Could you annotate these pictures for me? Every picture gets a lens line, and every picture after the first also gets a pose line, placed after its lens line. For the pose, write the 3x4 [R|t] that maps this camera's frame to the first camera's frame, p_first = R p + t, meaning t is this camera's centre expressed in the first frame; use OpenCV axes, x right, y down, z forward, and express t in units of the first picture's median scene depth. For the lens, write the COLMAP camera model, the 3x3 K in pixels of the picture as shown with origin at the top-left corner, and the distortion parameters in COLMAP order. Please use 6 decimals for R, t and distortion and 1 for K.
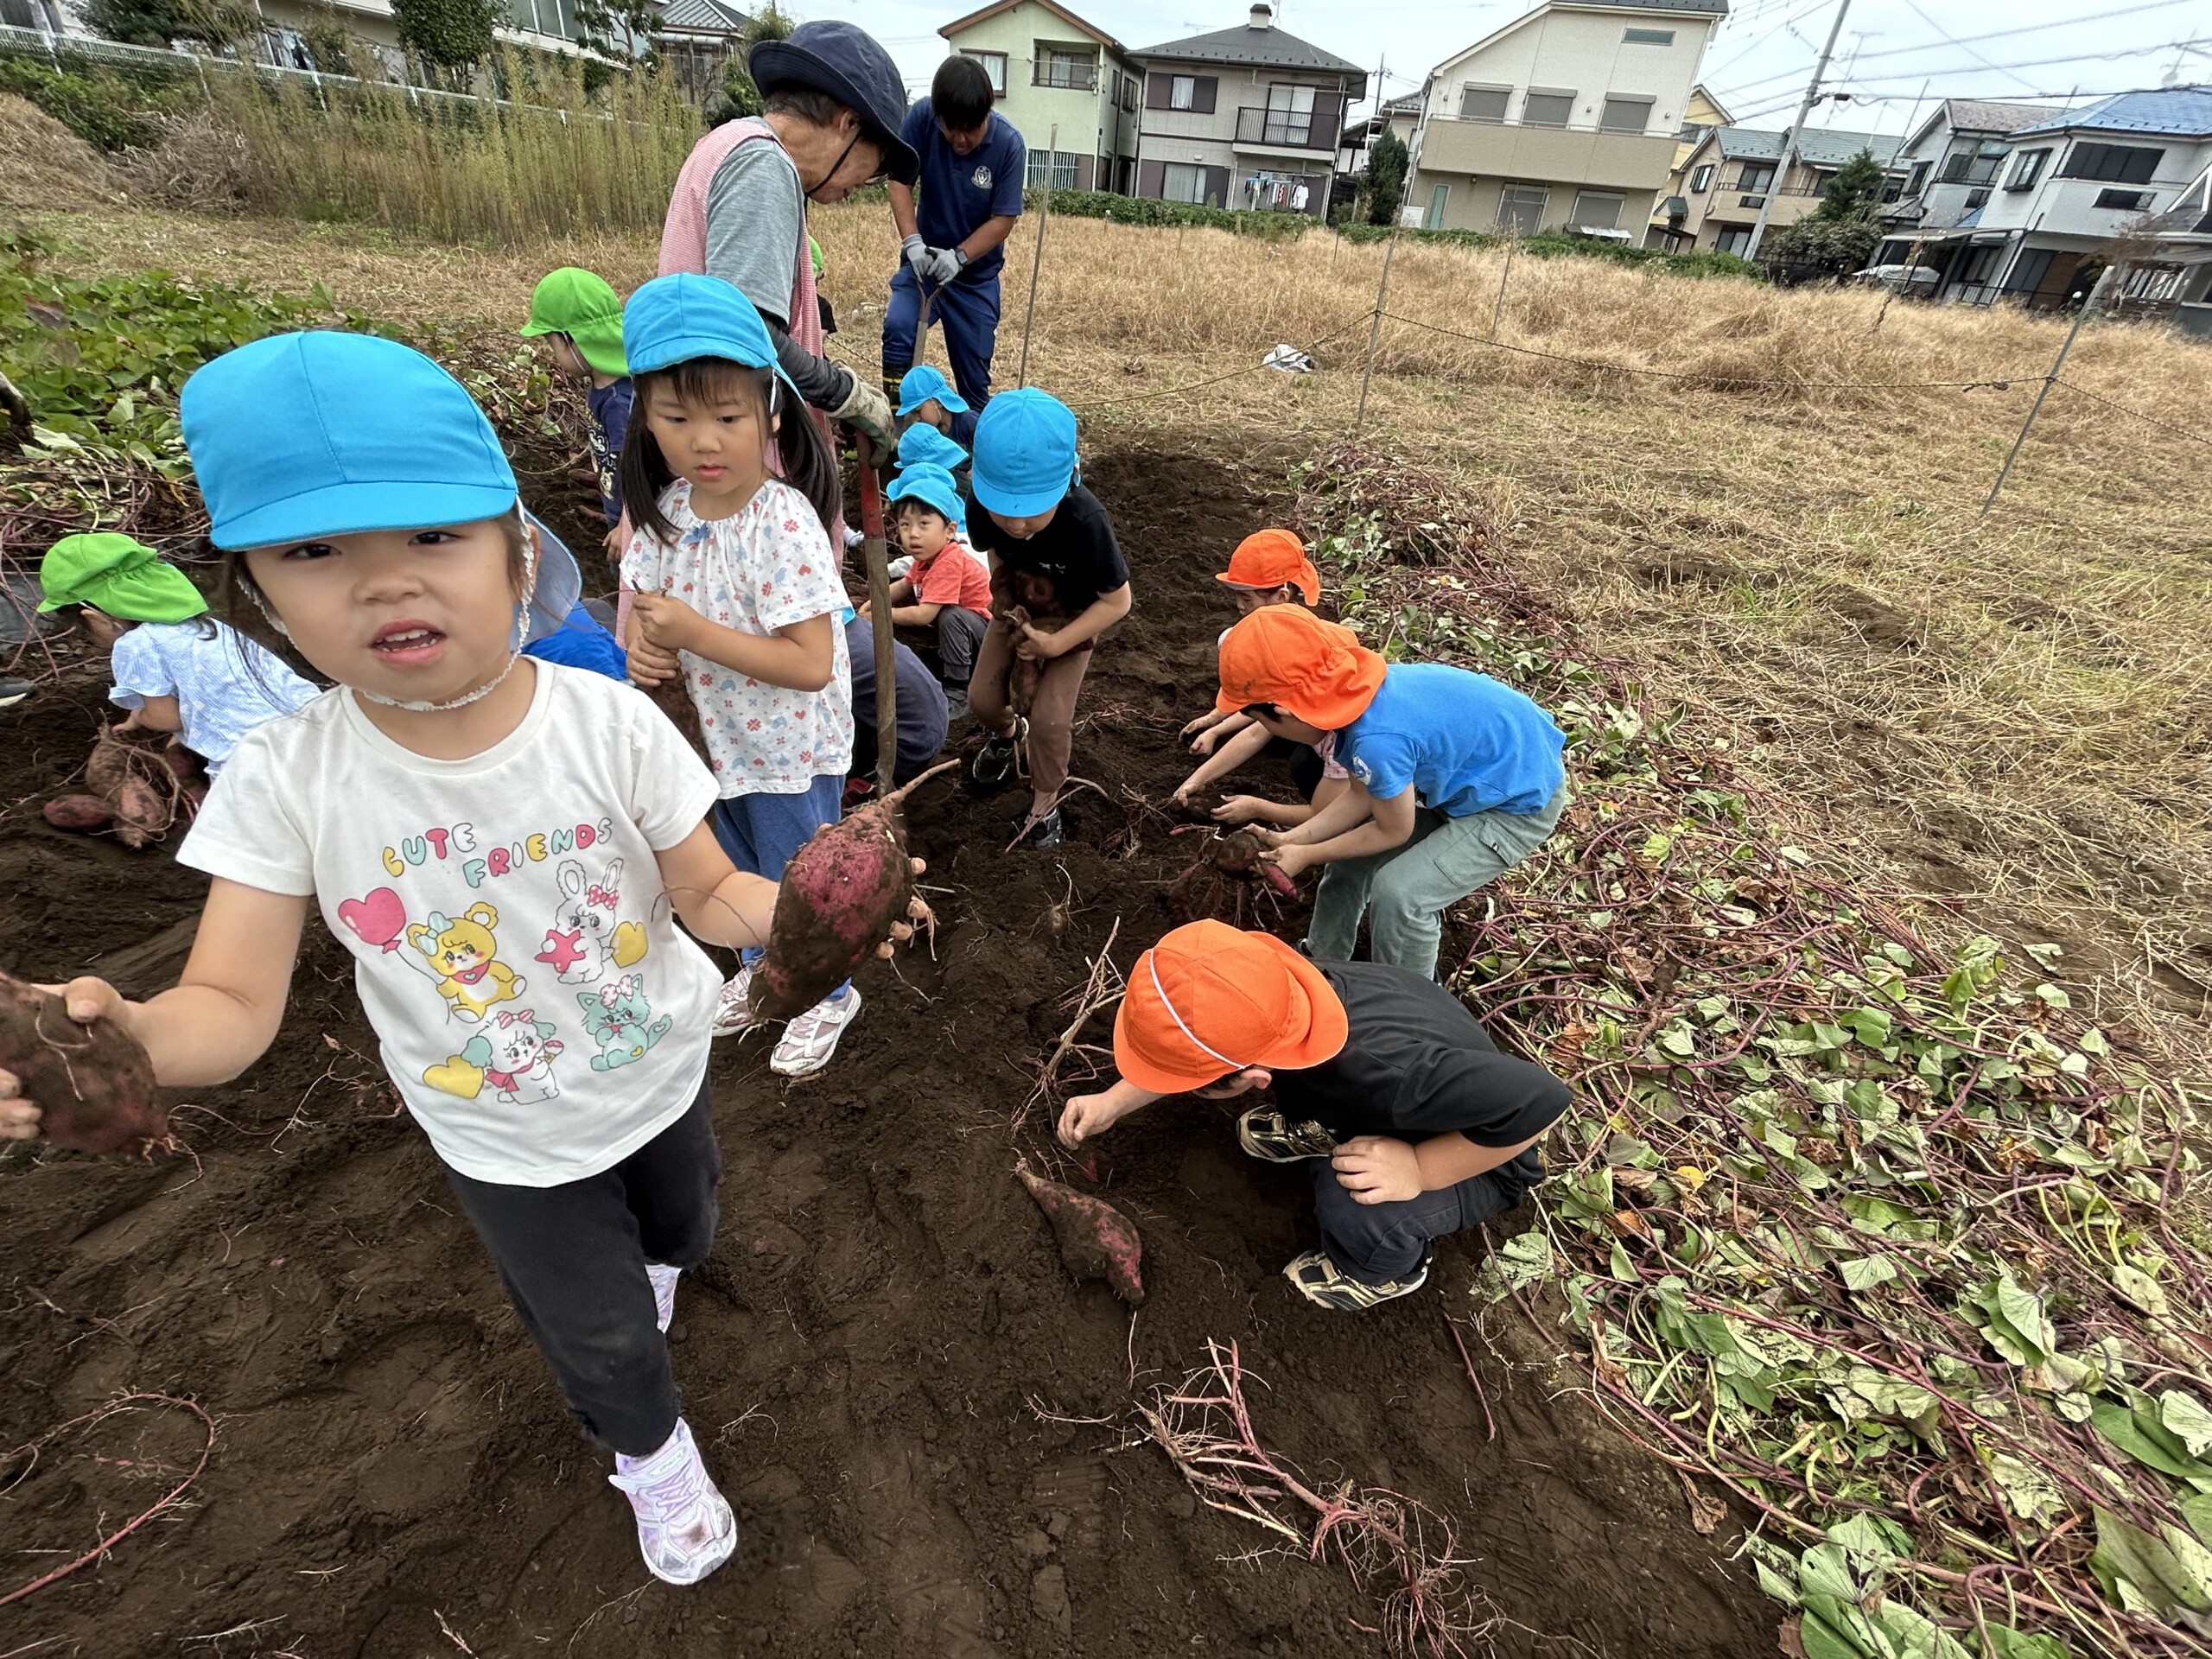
lens RADIAL K [[998.3, 0, 1104.2], [0, 998.3, 836.1], [0, 0, 1]] dist [0.000606, 0.000618]
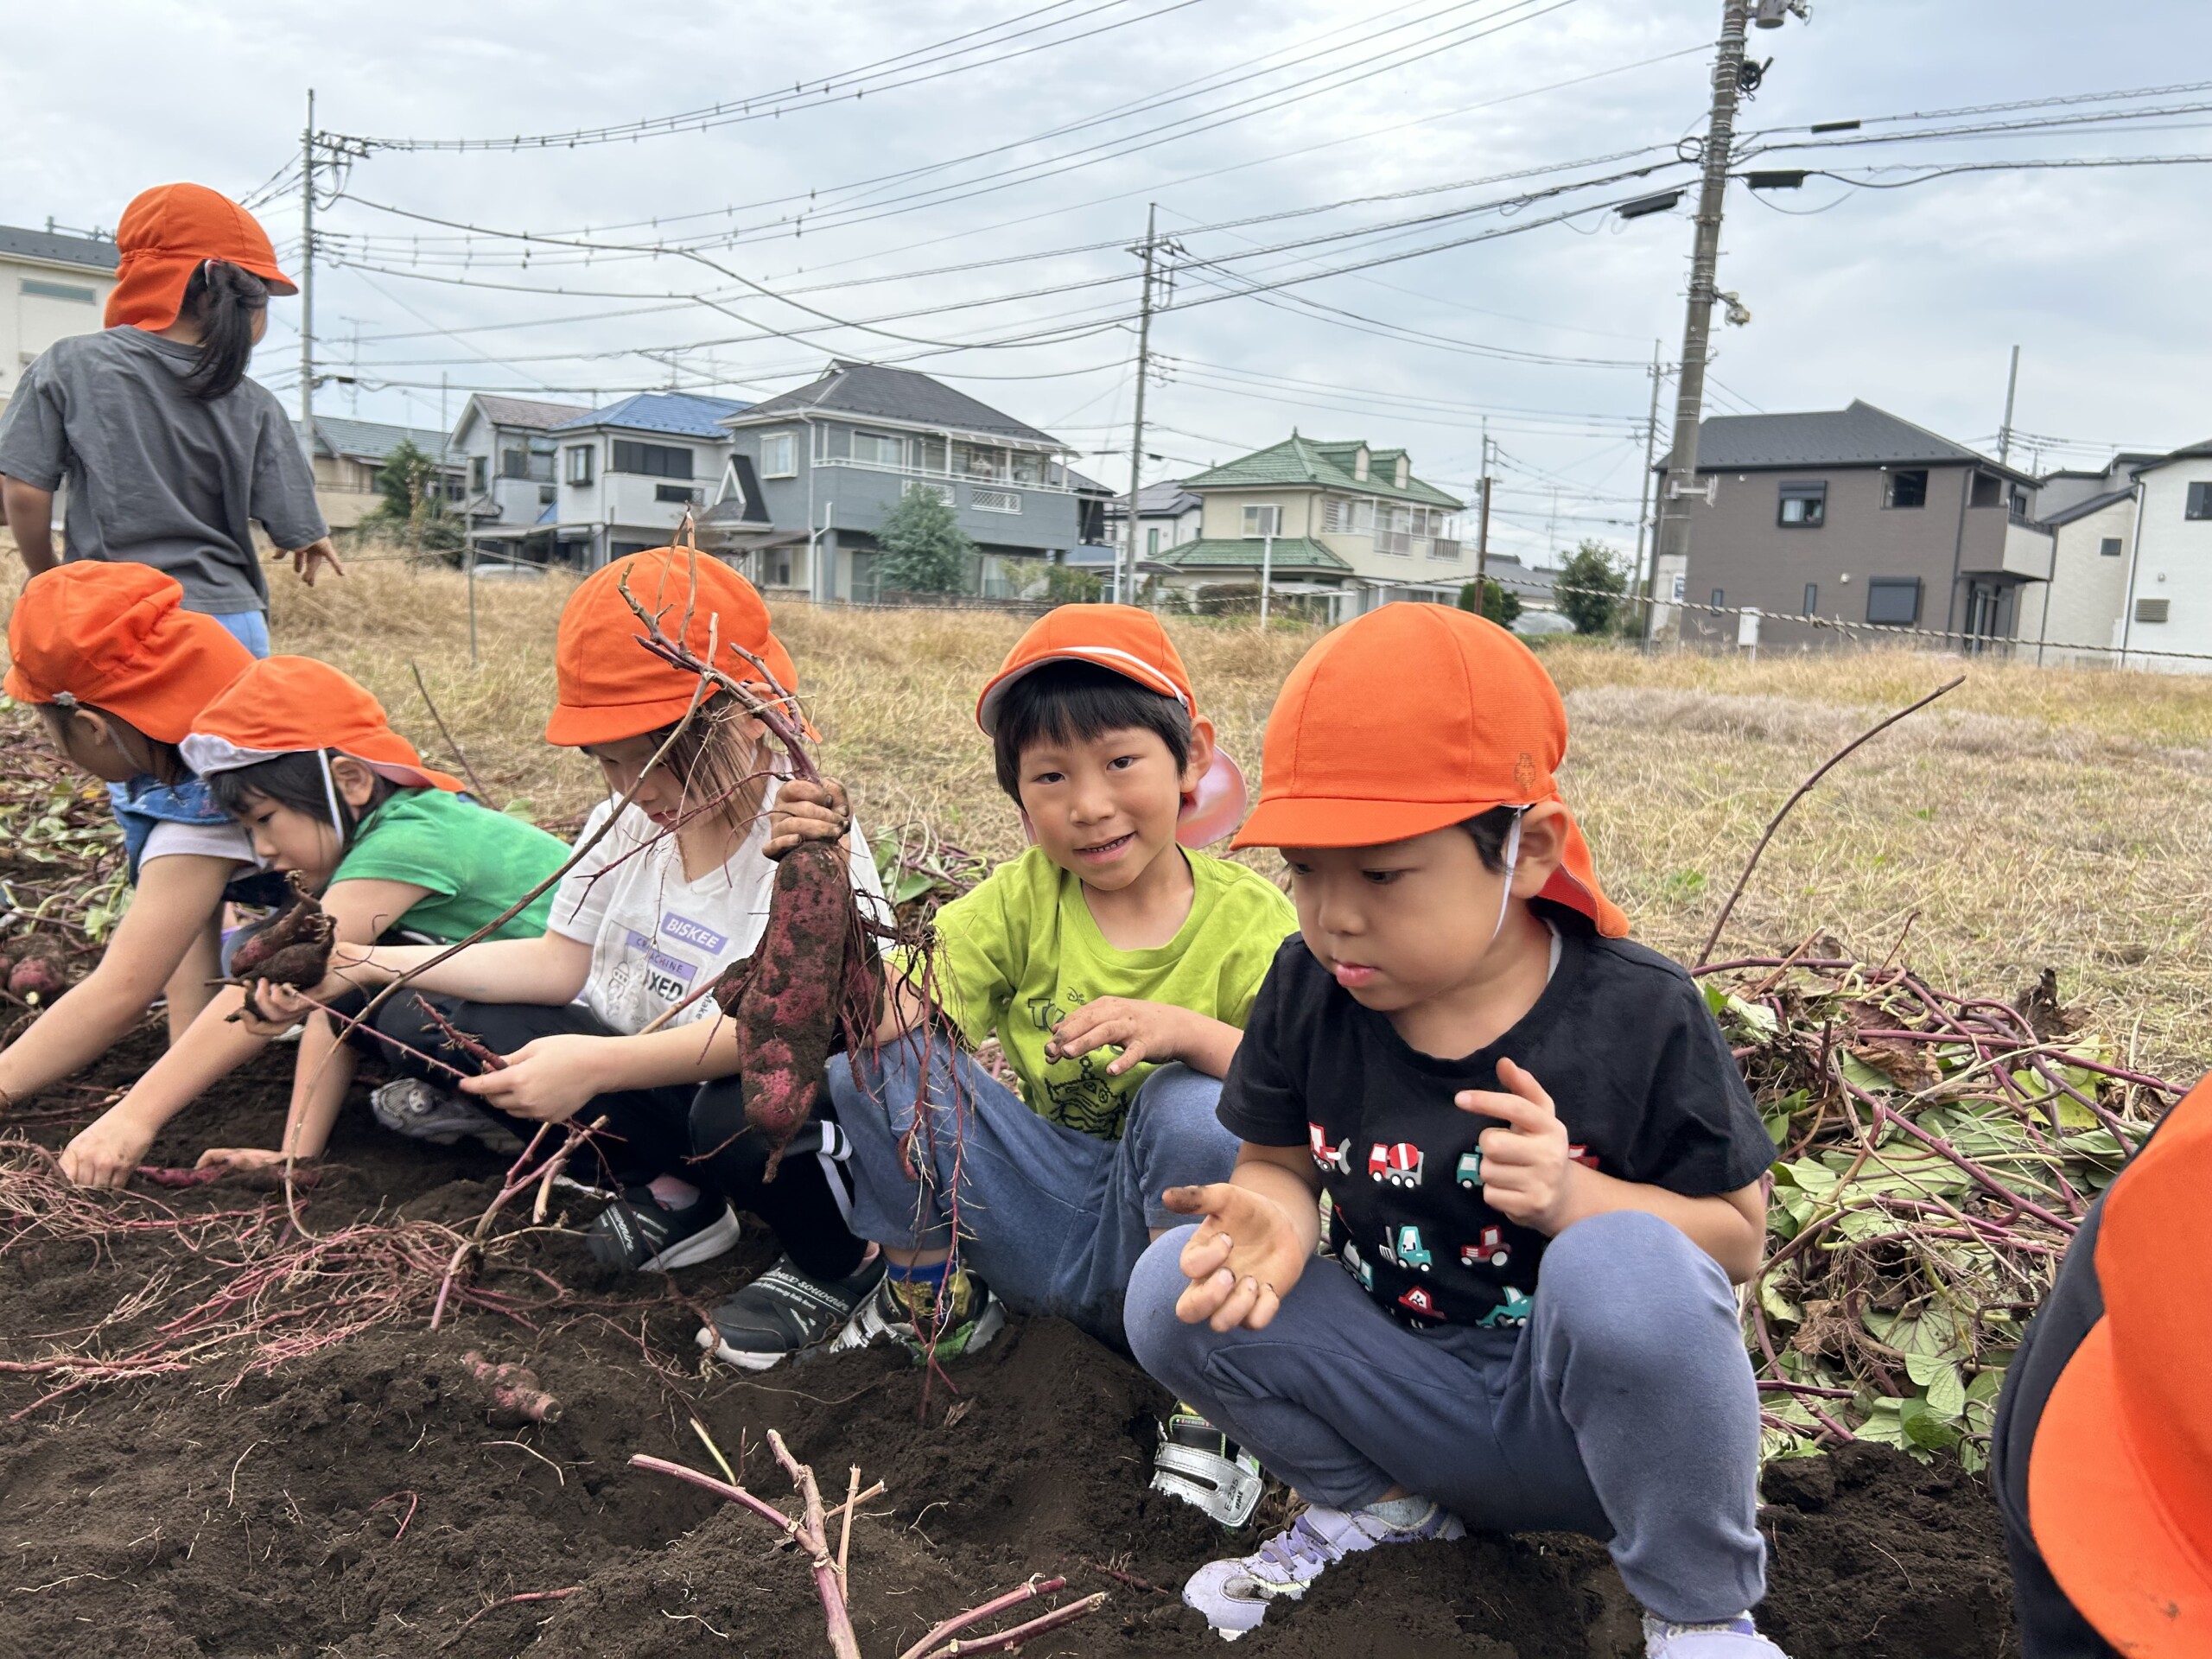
lens RADIAL K [[1665.8, 0, 1105.6], [0, 1665.8, 822.8], [0, 0, 1]] dist [0.064786, -0.066165]
pose [[0.596888, -0.144748, 0.789159, -0.017113], [0.429384, 0.888511, -0.161797, 0.052268], [-0.677757, 0.435427, 0.592494, -0.055226]]
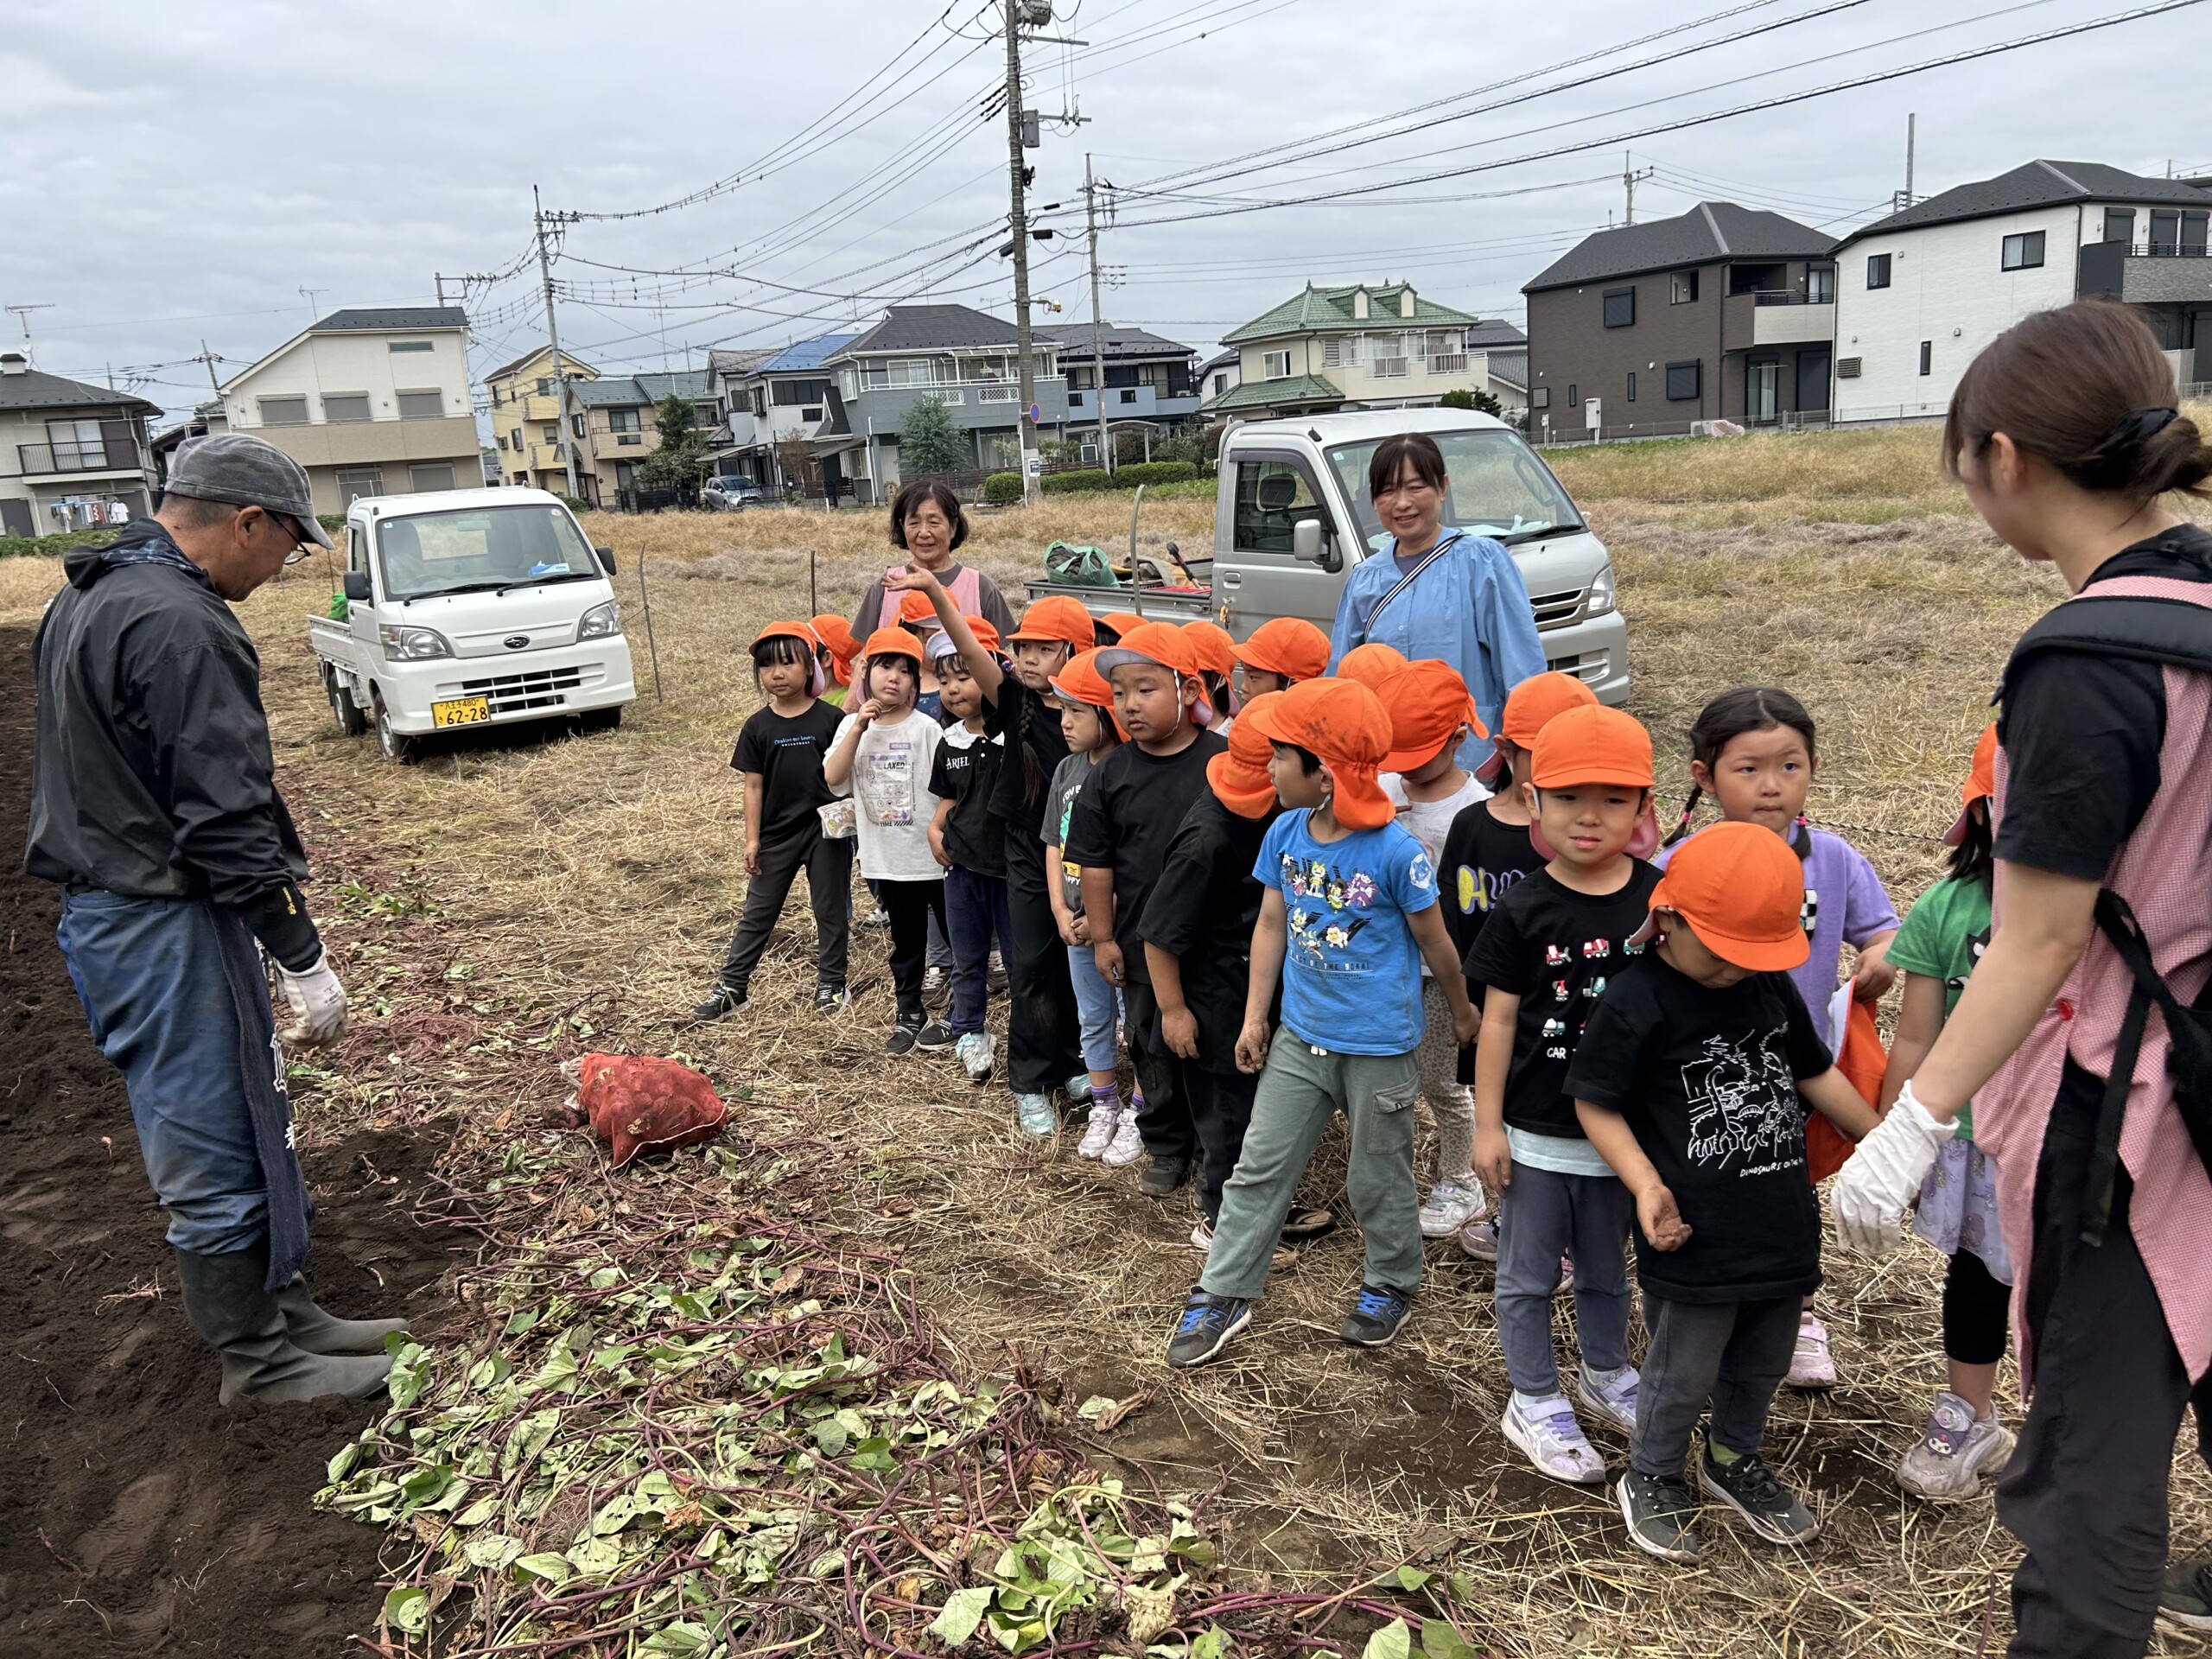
lens RADIAL K [[1665.8, 0, 1098.0], [0, 1665.8, 829.2], [0, 0, 1]] dist [0.064786, -0.066165]
pose [[0.790418, -0.270765, 0.549478, -0.039672], [0.438108, 0.876811, -0.198148, 0.387153], [-0.428137, 0.397351, 0.811672, -0.642734]]
